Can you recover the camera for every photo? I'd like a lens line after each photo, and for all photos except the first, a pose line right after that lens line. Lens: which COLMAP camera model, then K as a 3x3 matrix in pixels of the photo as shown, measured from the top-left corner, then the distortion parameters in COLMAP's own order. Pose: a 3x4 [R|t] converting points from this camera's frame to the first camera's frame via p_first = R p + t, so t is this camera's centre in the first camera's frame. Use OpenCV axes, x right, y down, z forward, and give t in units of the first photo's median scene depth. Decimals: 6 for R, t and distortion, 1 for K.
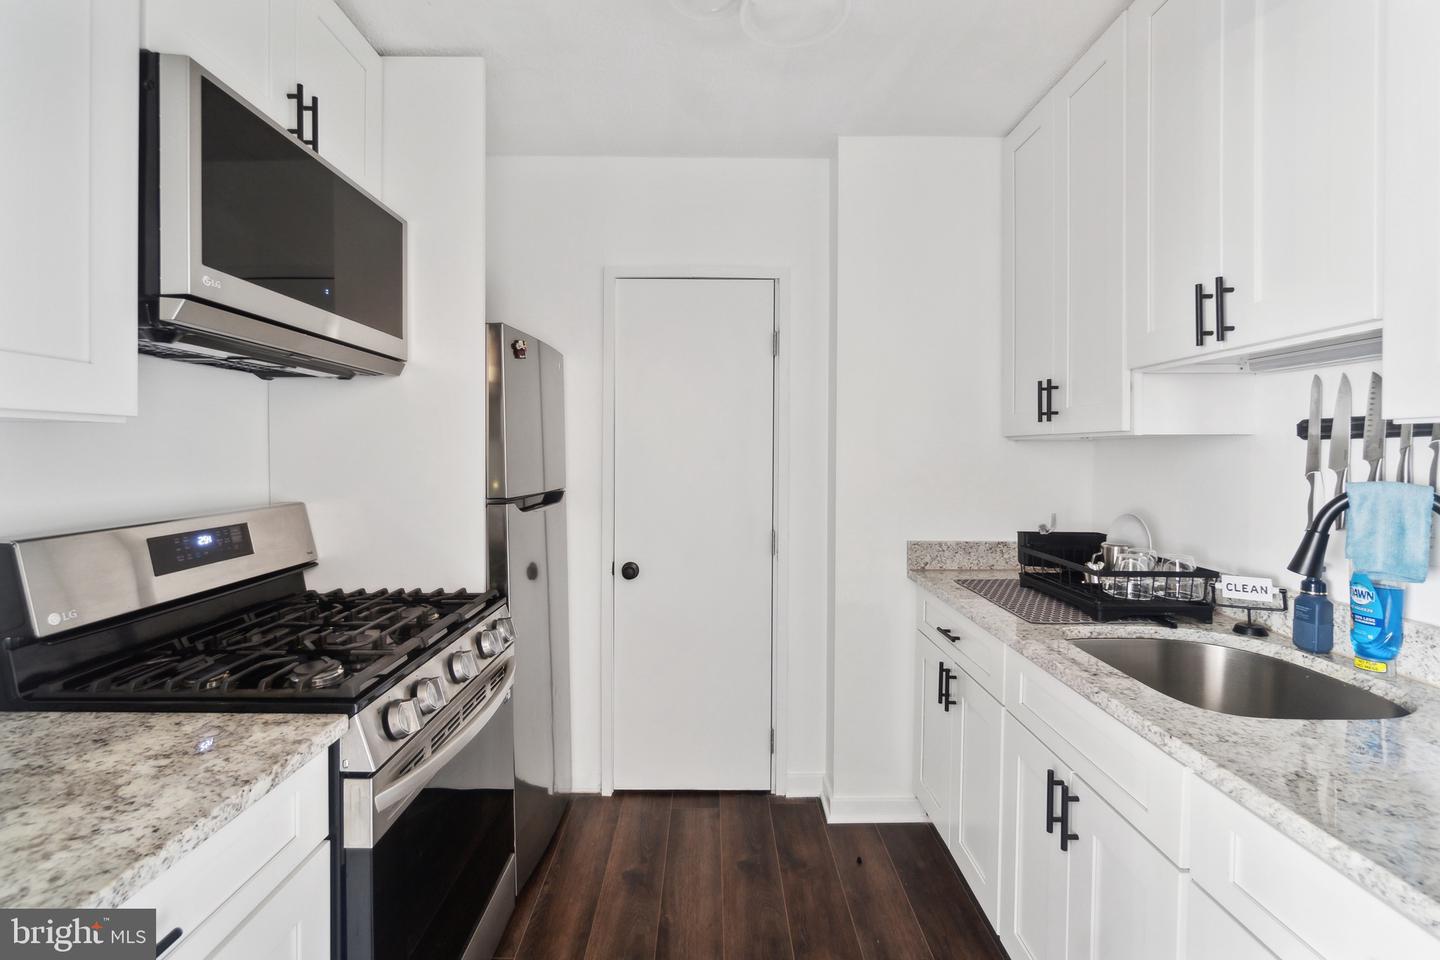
lens RADIAL K [[640.3, 0, 719.3], [0, 640.3, 458.3], [0, 0, 1]] dist [-0.001118, 0.000061]
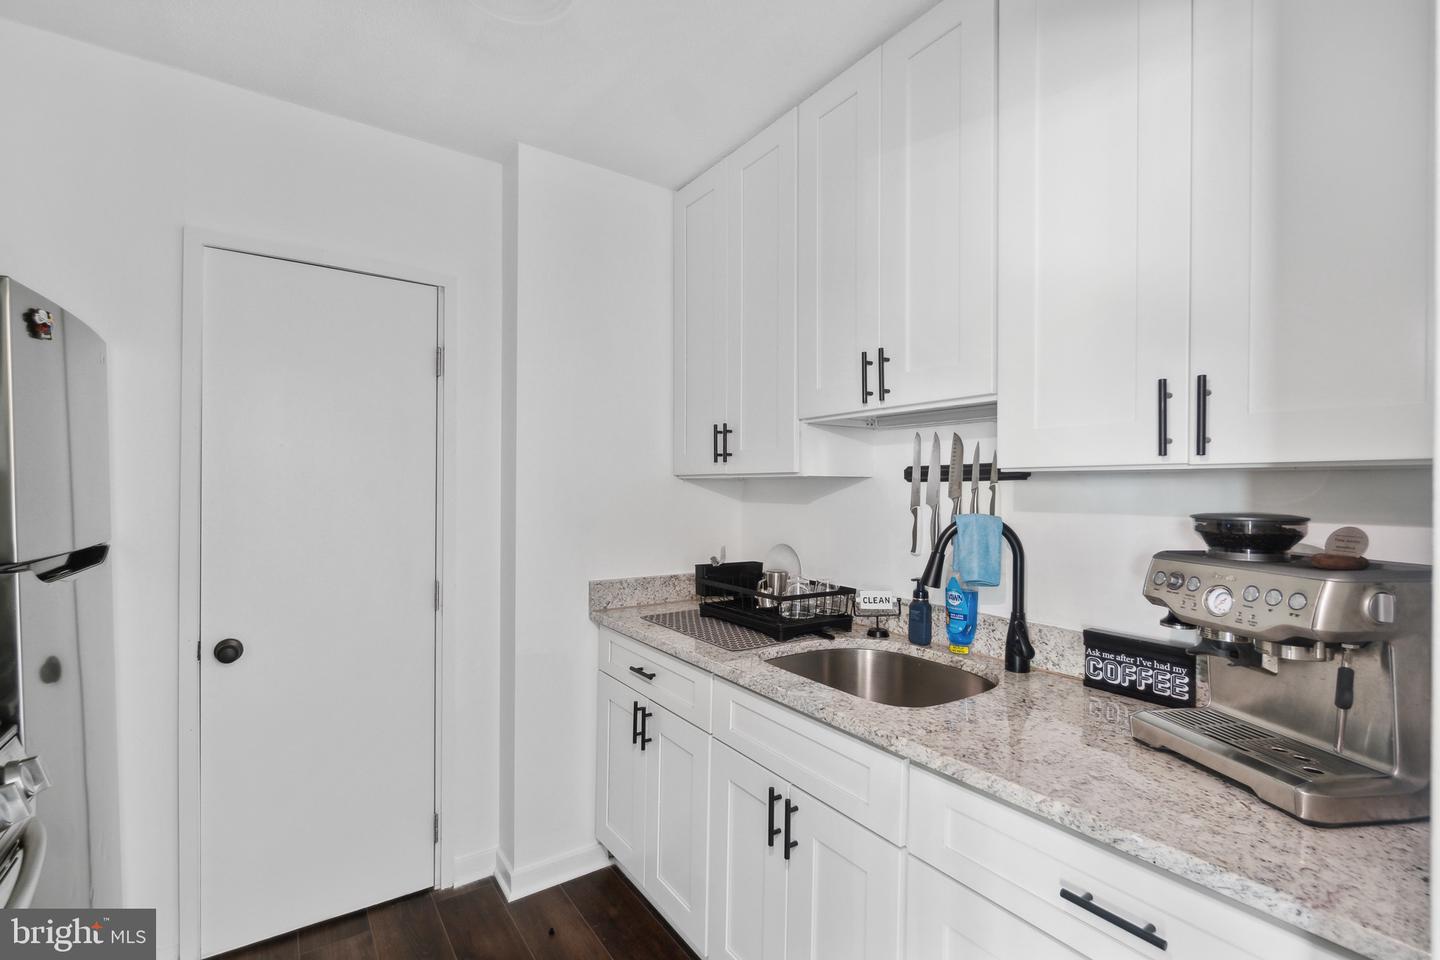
lens RADIAL K [[639.1, 0, 714.2], [0, 639.1, 492.4], [0, 0, 1]] dist [-0.004283, -0.000594]
pose [[0.828926, 0.001692, 0.559356, -0.133610], [0.000286, 0.999994, -0.003450, -0.003186], [-0.559359, 0.003020, 0.828920, 0.136211]]
